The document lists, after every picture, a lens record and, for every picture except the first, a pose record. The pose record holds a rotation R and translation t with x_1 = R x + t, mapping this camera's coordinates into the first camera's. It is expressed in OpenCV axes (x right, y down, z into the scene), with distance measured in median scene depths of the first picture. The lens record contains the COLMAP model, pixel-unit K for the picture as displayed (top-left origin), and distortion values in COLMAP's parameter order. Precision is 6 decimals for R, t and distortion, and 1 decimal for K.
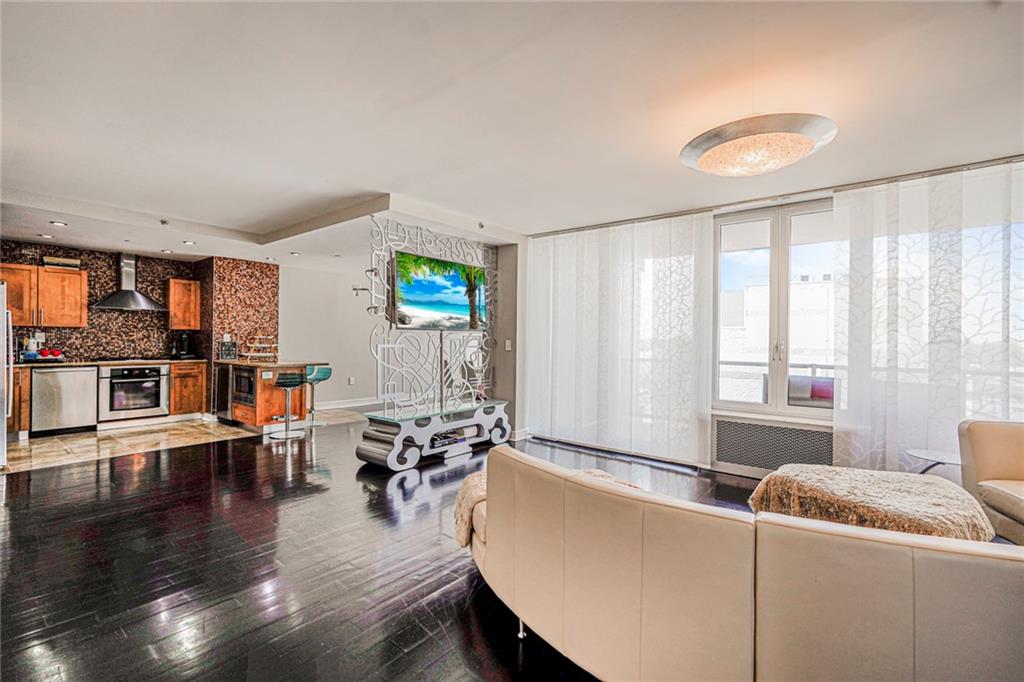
lens RADIAL K [[450.0, 0, 512.0], [0, 450.0, 341.0], [0, 0, 1]] dist [-0.020263, 0.011268]
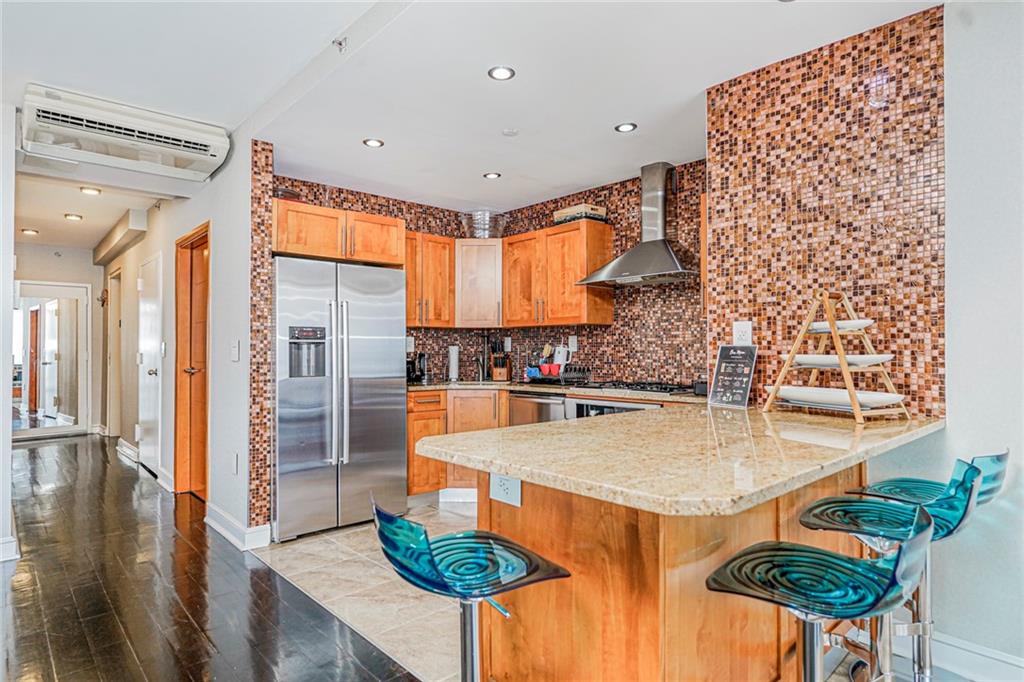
lens RADIAL K [[571.5, 0, 517.1], [0, 571.5, 339.8], [0, 0, 1]] dist [-0.000721, 0.000721]
pose [[-0.161393, -0.028931, -0.986466, -0.322943], [0.001696, 0.999561, -0.029593, 0.012621], [0.986889, -0.006449, -0.161273, 1.310281]]
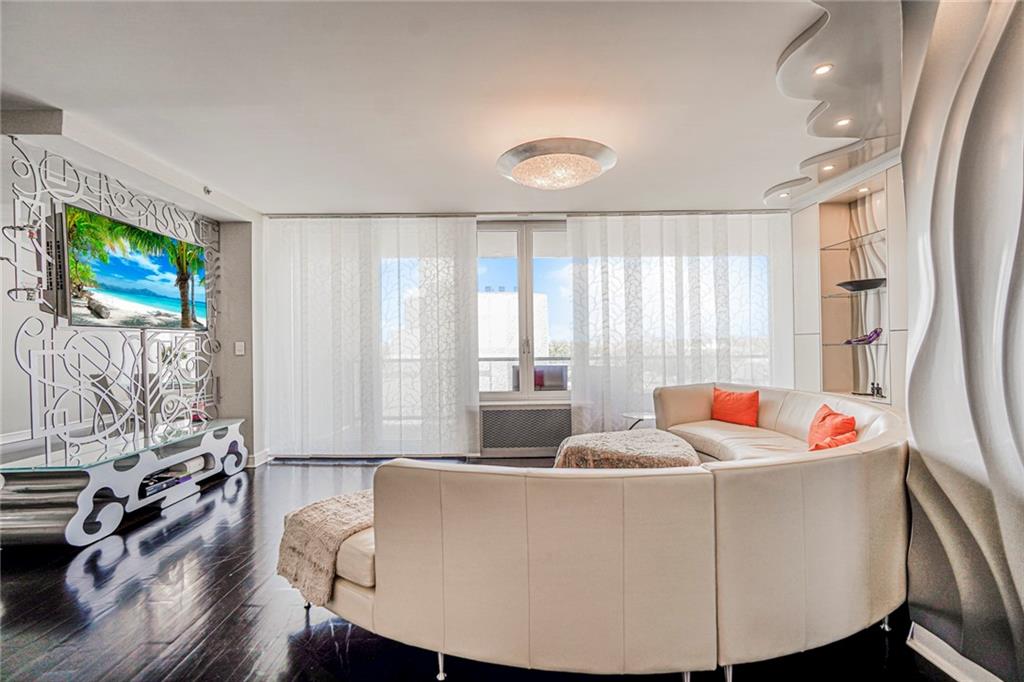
lens RADIAL K [[450.0, 0, 512.0], [0, 450.0, 341.0], [0, 0, 1]] dist [-0.020263, 0.011268]
pose [[0.775134, -0.017600, 0.631552, -0.158631], [0.023782, 0.999716, -0.001329, 0.010794], [-0.631349, 0.016049, 0.775333, 0.100656]]
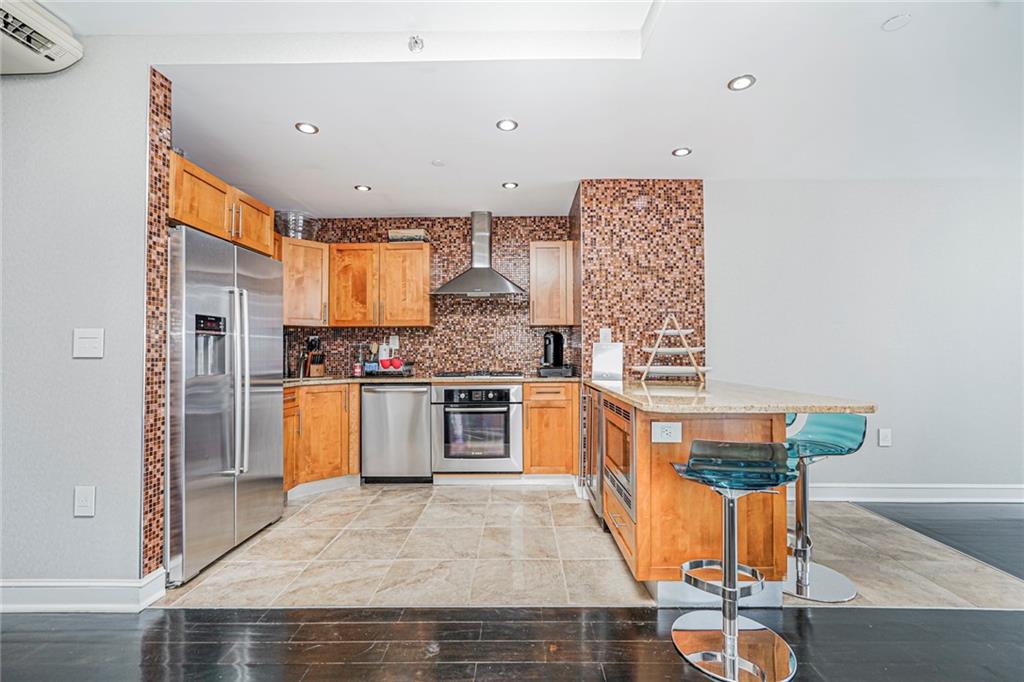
lens RADIAL K [[450.0, 0, 512.0], [0, 450.0, 341.0], [0, 0, 1]] dist [-0.020263, 0.011268]
pose [[0.608303, -0.034263, -0.792965, -0.431199], [0.012516, 0.999358, -0.033579, 0.021309], [0.793606, 0.010502, 0.608341, 0.873178]]
